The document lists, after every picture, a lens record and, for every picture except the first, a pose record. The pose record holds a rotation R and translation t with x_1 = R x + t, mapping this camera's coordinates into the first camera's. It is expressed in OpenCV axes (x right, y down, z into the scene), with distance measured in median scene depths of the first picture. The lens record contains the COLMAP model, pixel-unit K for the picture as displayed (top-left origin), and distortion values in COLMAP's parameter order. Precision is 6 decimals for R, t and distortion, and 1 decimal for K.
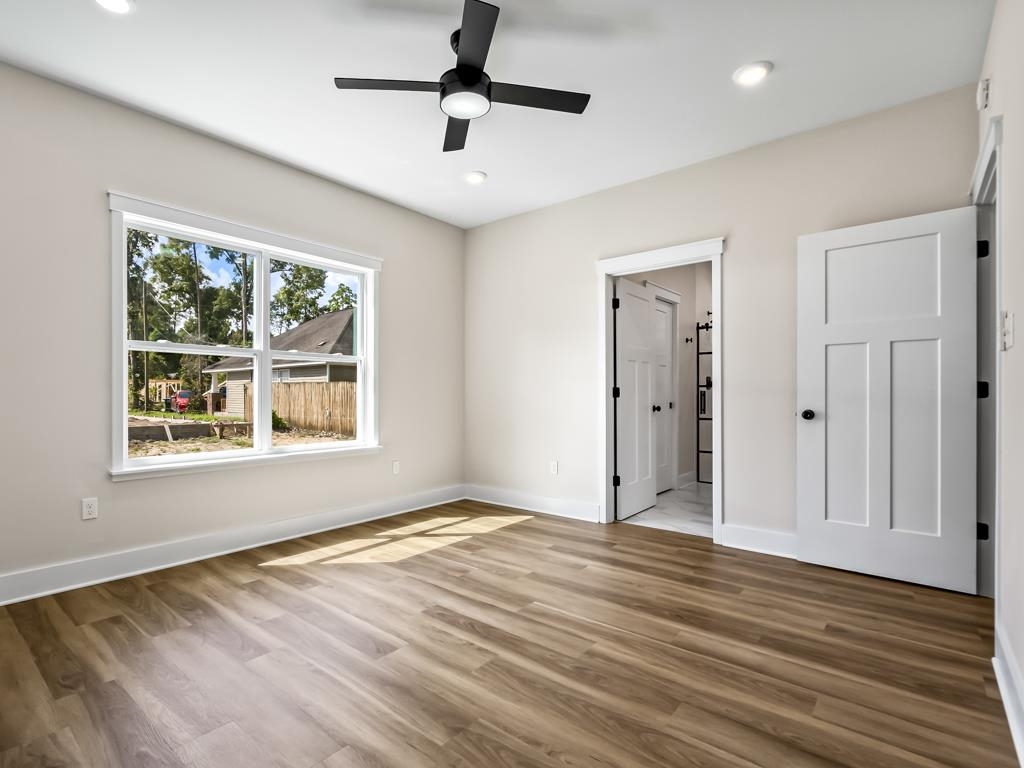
lens RADIAL K [[507.6, 0, 481.4], [0, 507.6, 389.4], [0, 0, 1]] dist [-0.002837, 0.000065]
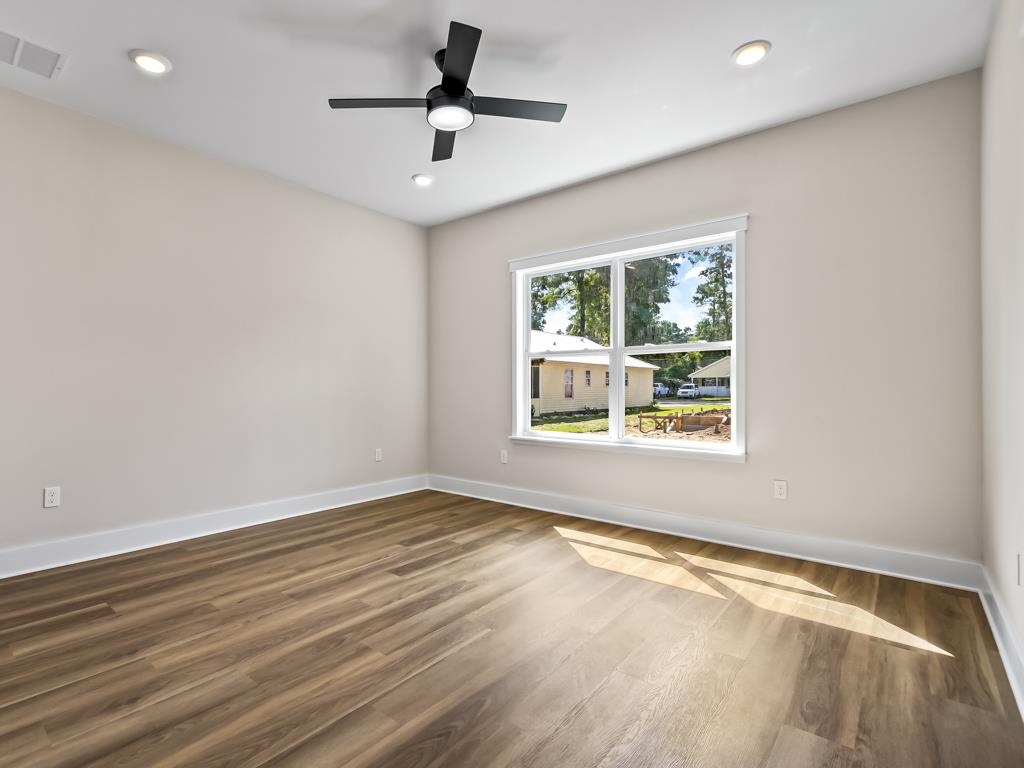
lens RADIAL K [[507.6, 0, 481.4], [0, 507.6, 389.4], [0, 0, 1]] dist [-0.002837, 0.000065]
pose [[0.013471, 0.004301, -0.999900, 0.885258], [0.005257, 0.999977, 0.004372, 0.003159], [0.999895, -0.005316, 0.013448, 0.887339]]
